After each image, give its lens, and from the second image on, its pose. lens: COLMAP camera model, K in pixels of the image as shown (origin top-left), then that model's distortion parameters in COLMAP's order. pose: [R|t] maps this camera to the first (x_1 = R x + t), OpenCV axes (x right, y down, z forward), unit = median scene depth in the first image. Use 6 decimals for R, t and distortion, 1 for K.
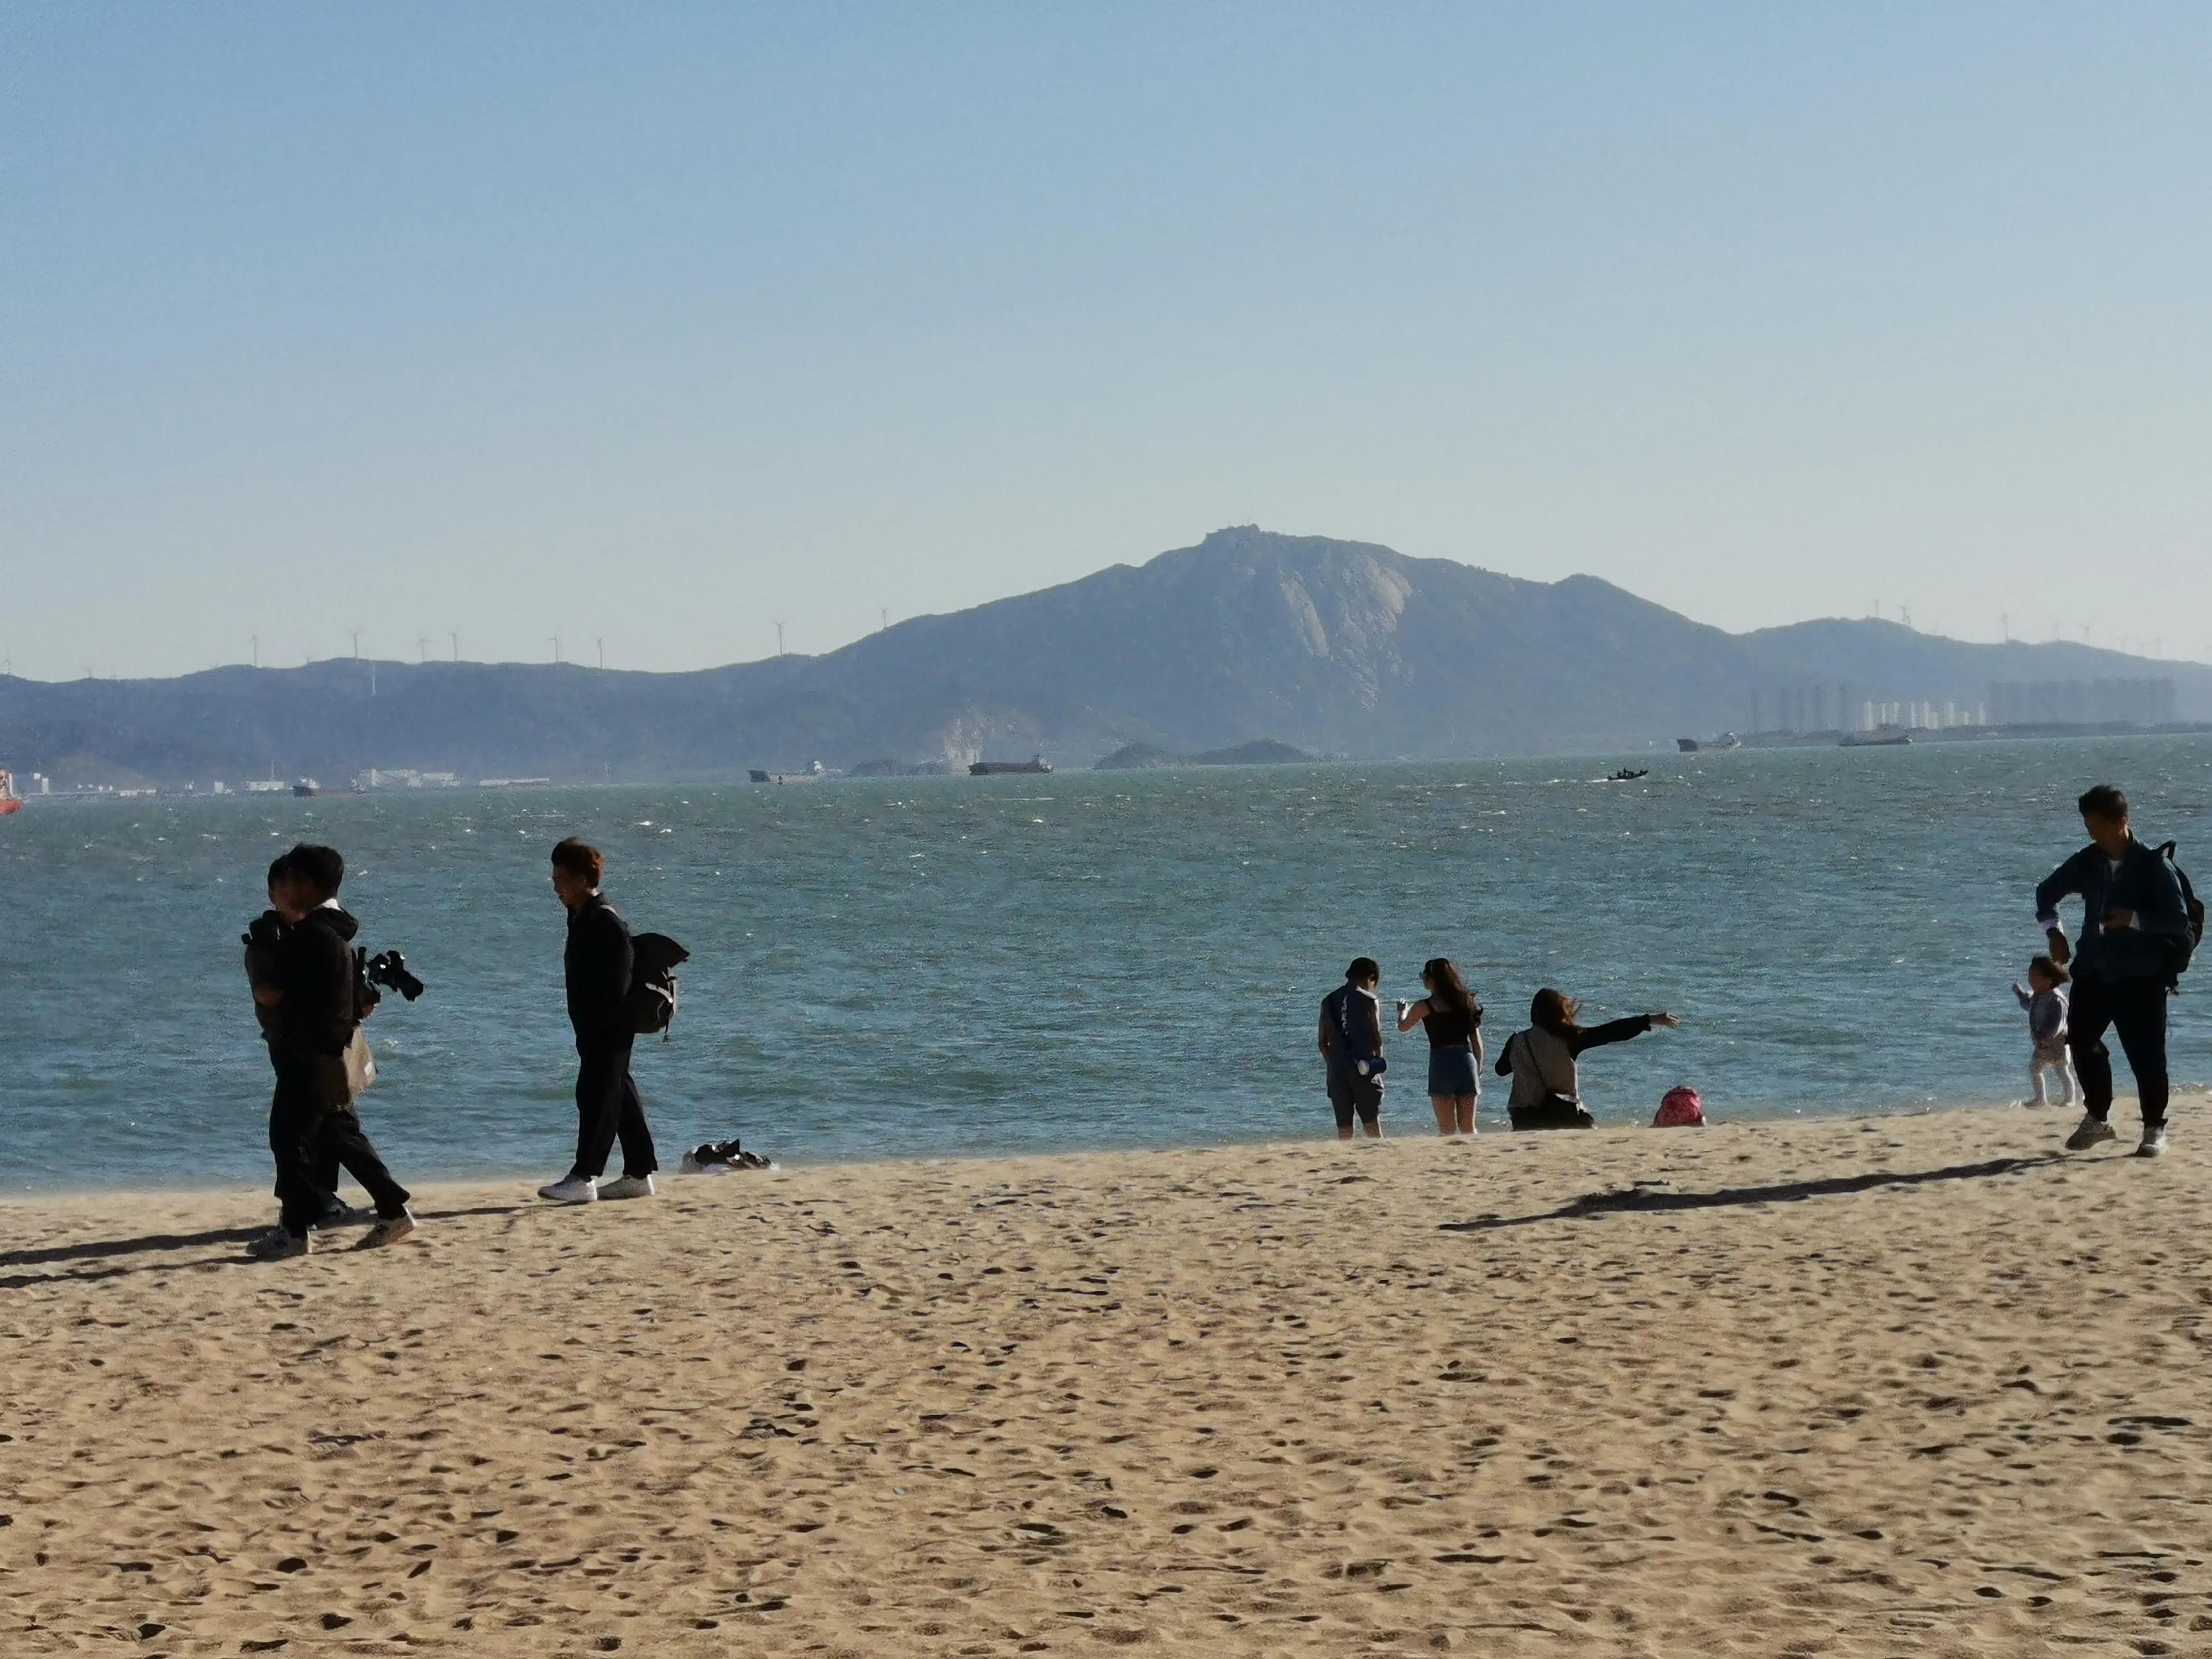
lens RADIAL K [[1693.7, 0, 1107.8], [0, 1693.7, 830.9], [0, 0, 1]] dist [0.026708, -0.082909]
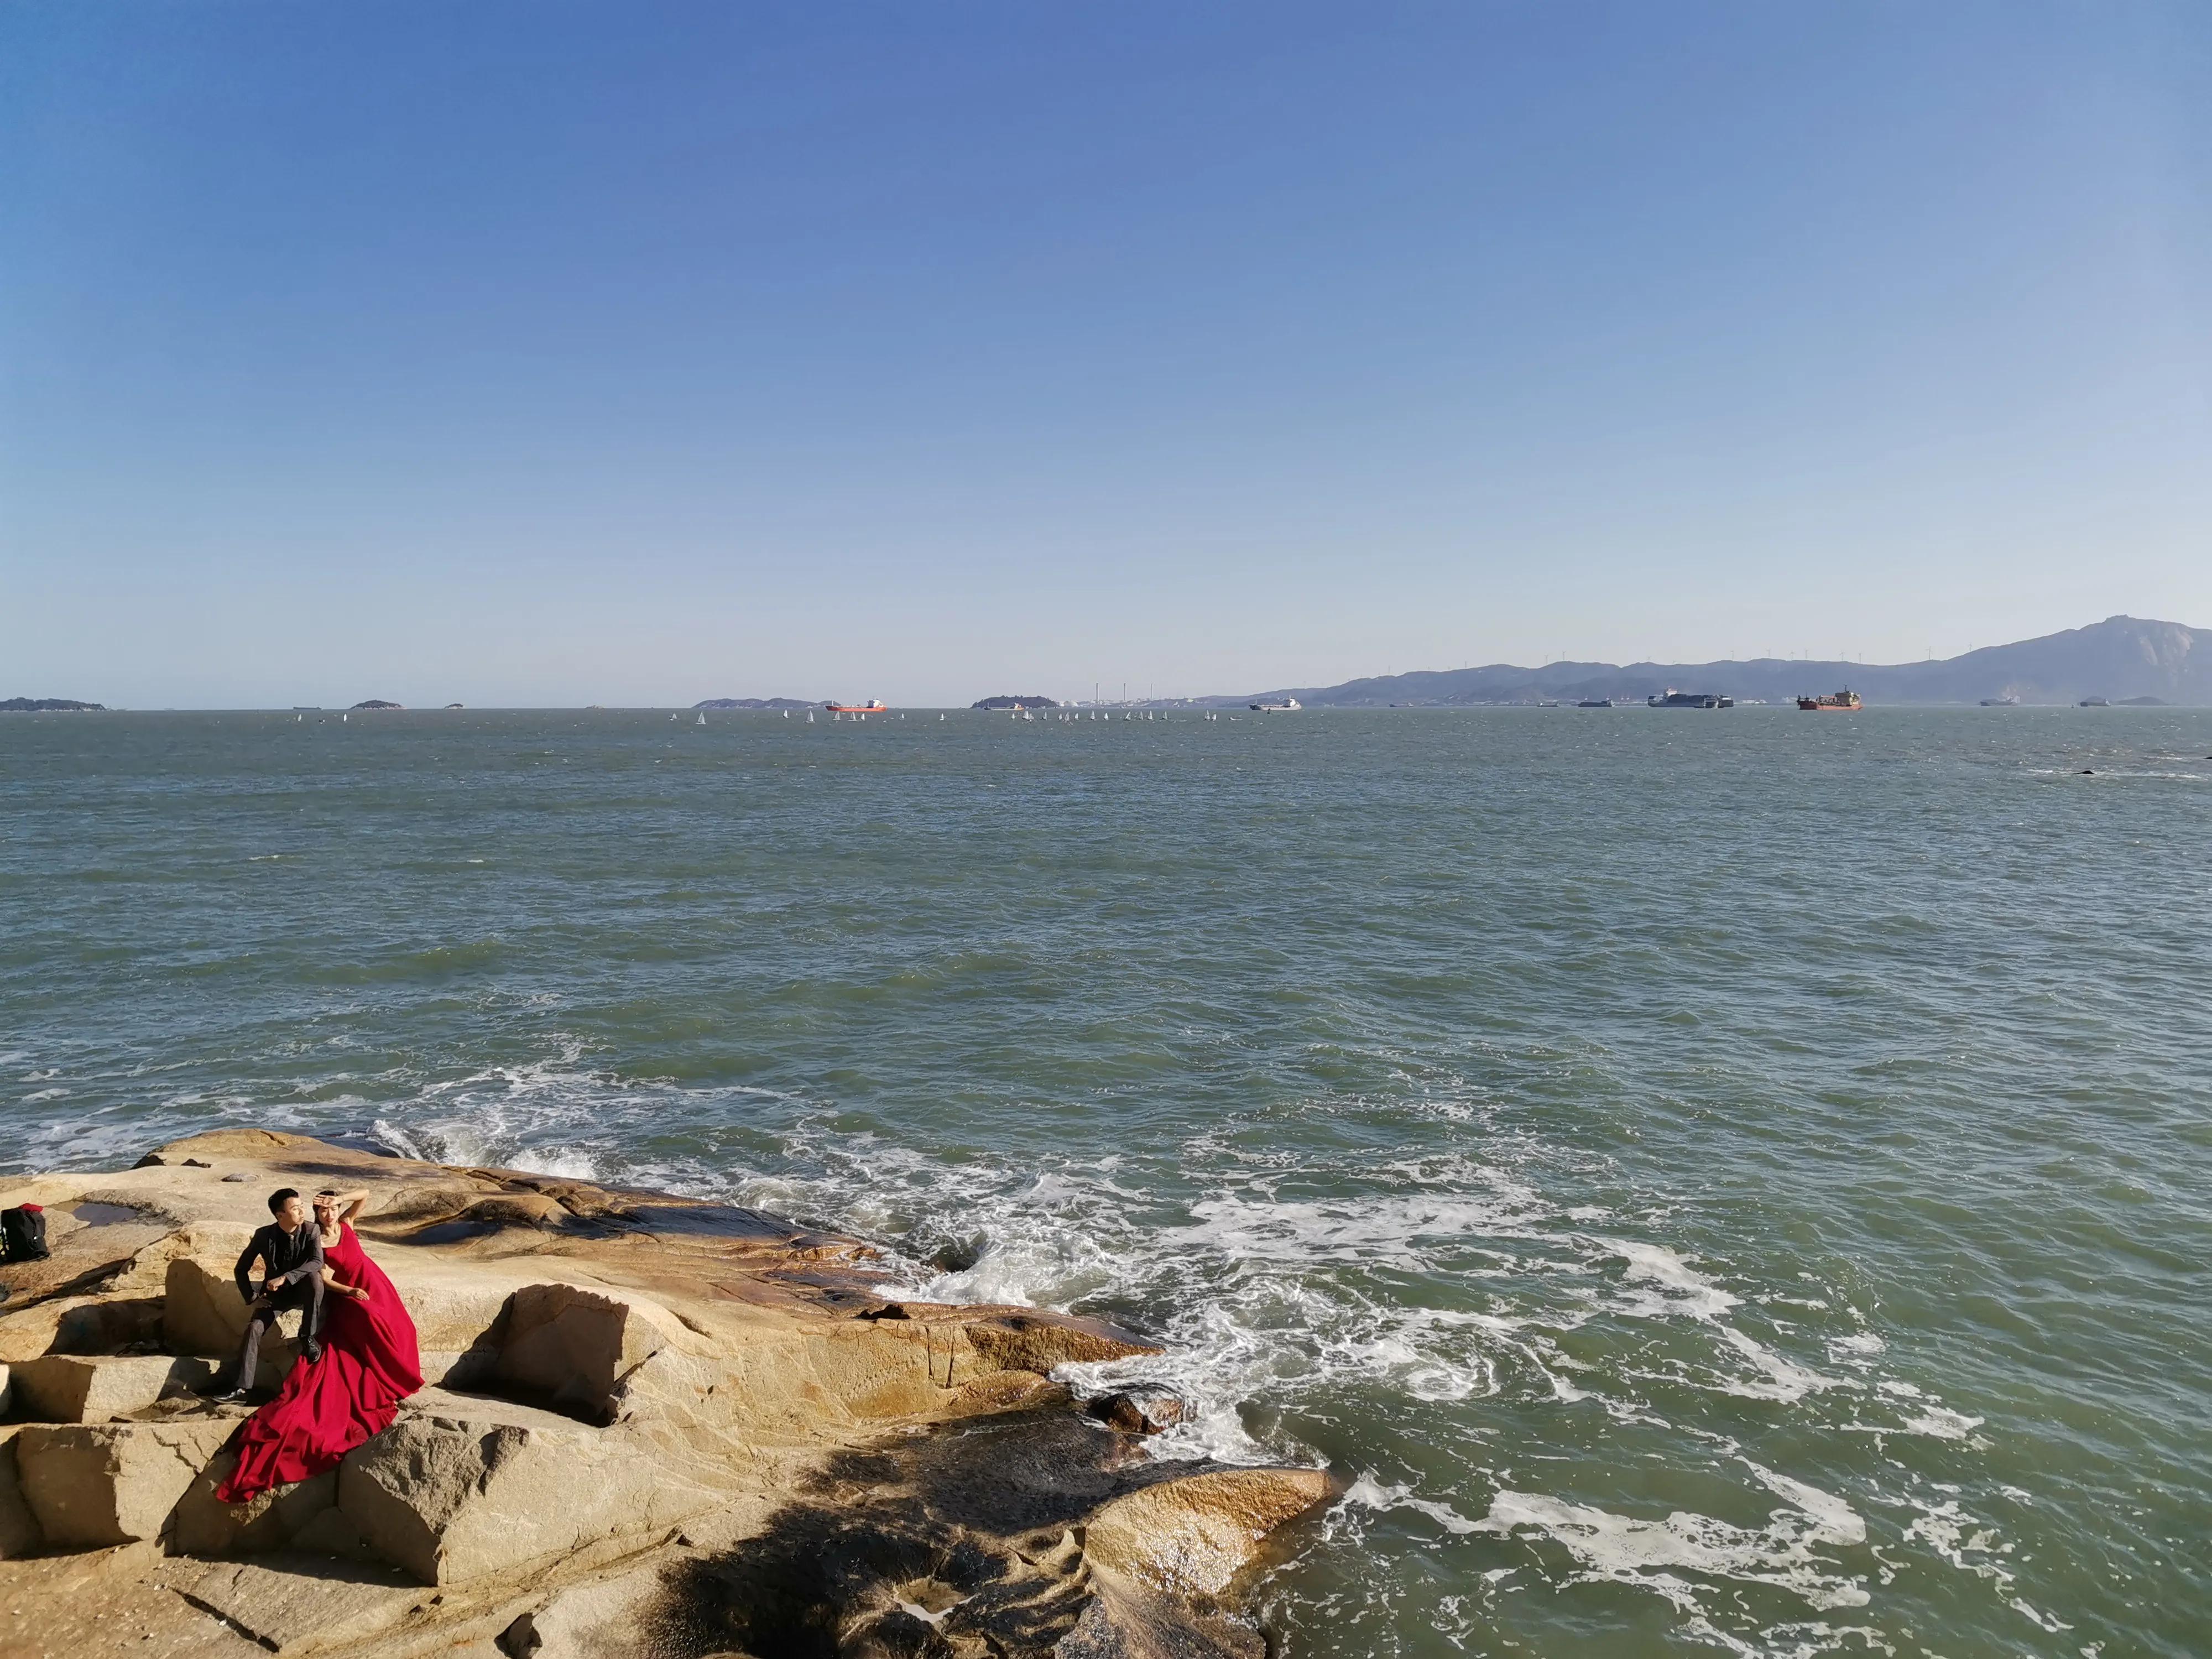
lens RADIAL K [[1693.7, 0, 1090.0], [0, 1693.7, 818.4], [0, 0, 1]] dist [0.026708, -0.082909]
pose [[0.826068, 0.070572, -0.559134, 0.246336], [-0.078086, 0.996892, 0.010459, 0.234147], [0.558135, 0.035020, 0.829011, -2.078306]]
